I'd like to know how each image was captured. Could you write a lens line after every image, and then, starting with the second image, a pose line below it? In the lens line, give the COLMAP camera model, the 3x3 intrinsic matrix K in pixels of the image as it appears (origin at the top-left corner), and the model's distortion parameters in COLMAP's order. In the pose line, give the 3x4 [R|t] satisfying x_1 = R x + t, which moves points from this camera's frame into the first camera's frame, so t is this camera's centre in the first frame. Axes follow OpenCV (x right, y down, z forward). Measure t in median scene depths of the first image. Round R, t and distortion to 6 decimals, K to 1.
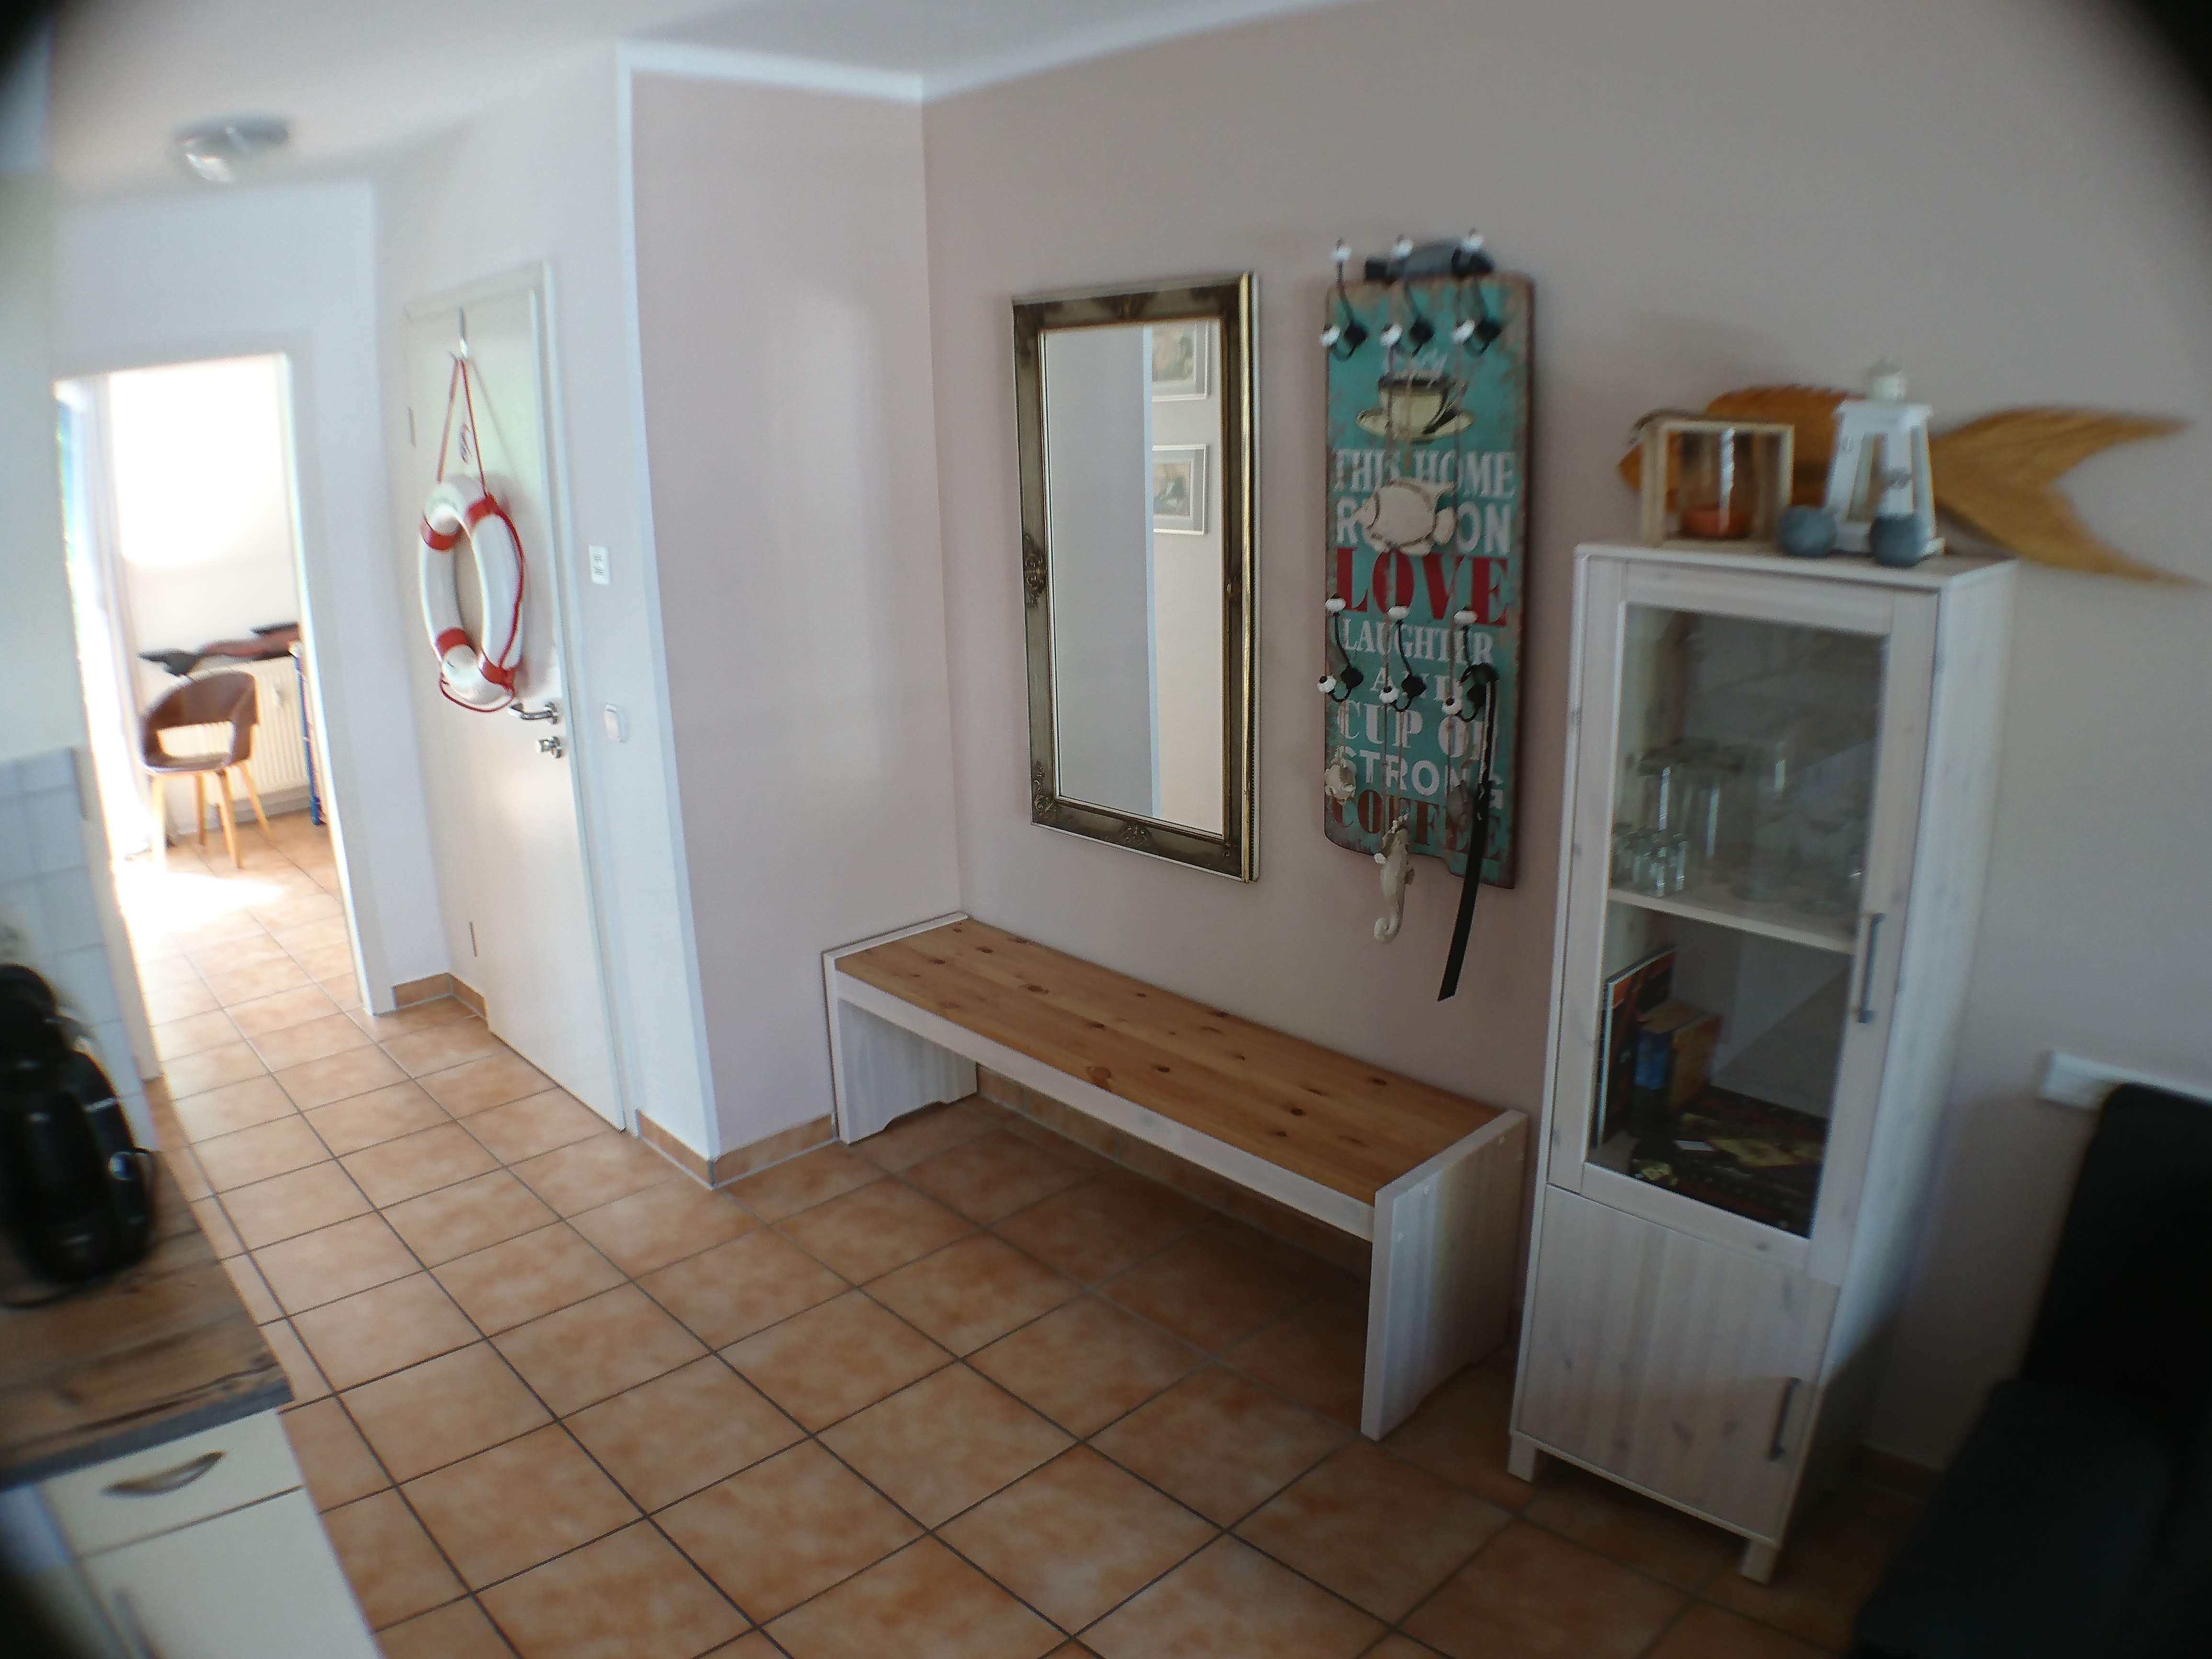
lens RADIAL K [[1459.4, 0, 1108.2], [0, 1459.4, 794.9], [0, 0, 1]] dist [-0.209622, -0.002009]
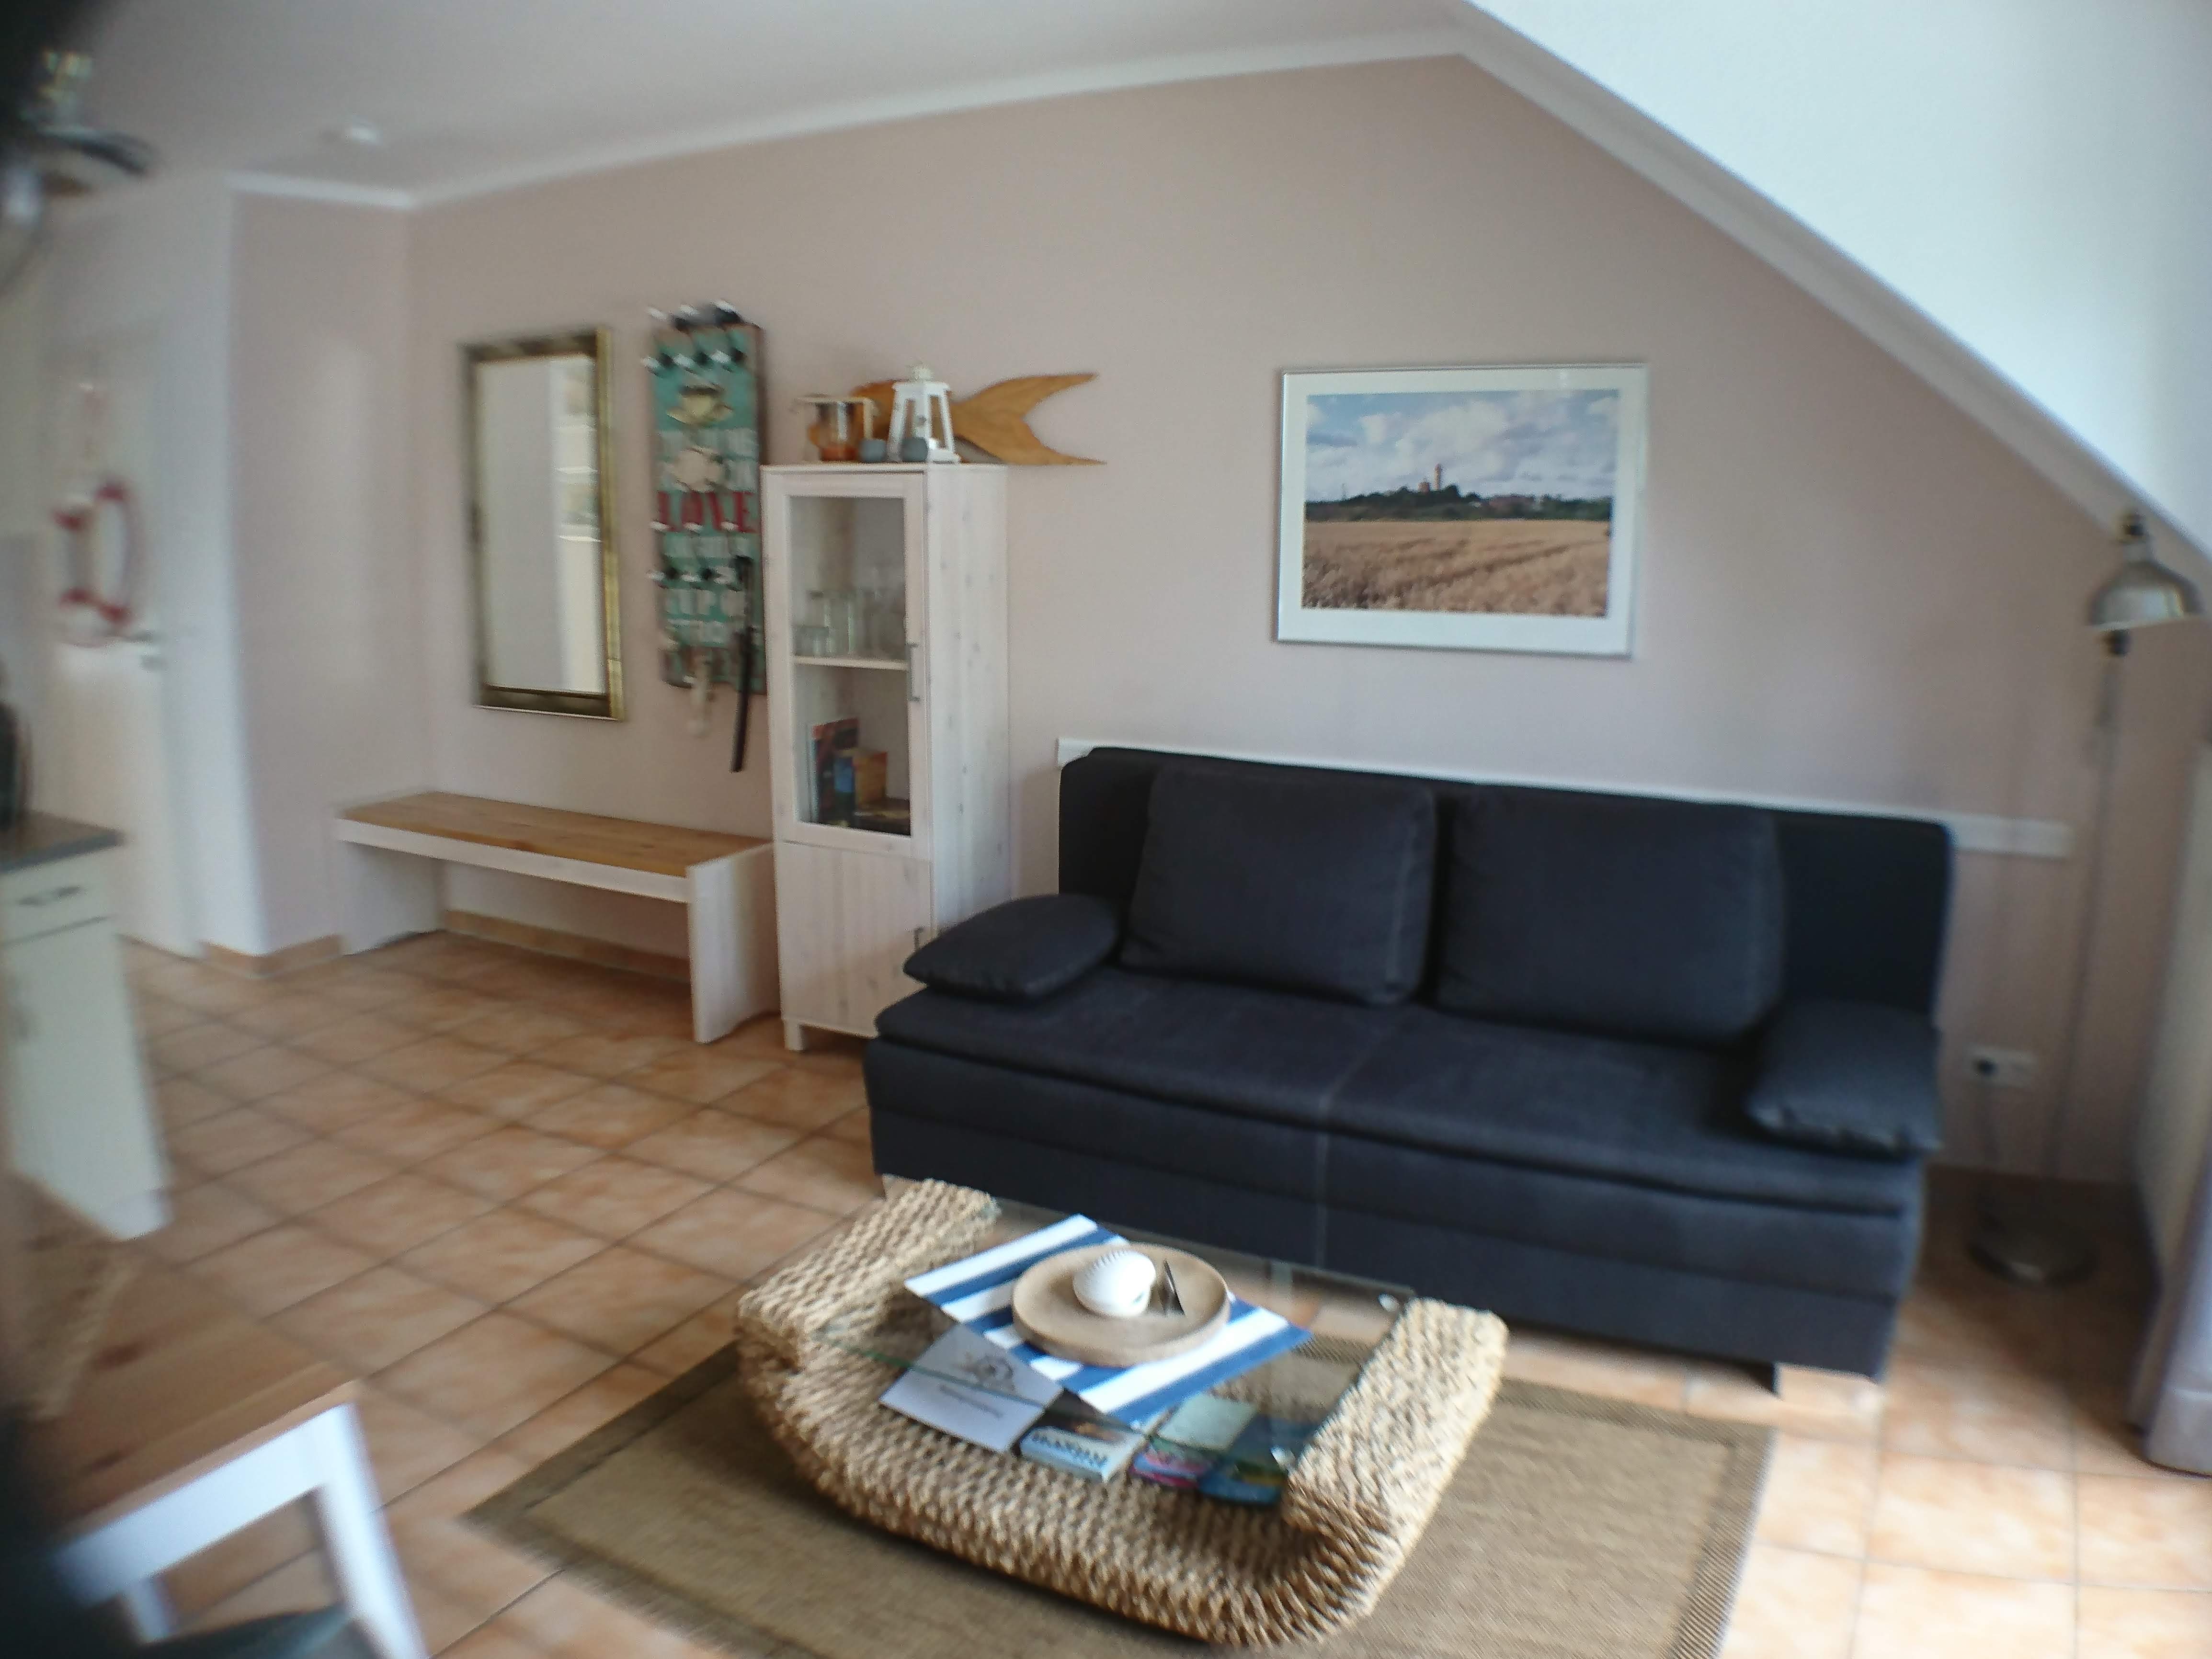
lens RADIAL K [[1596.5, 0, 1106.0], [0, 1596.5, 829.5], [0, 0, 1]] dist [-0.226653, -0.002507]
pose [[0.952784, -0.035210, 0.301599, 0.102537], [0.048404, 0.998165, -0.036381, 0.310424], [-0.299765, 0.049261, 0.952741, -0.833899]]
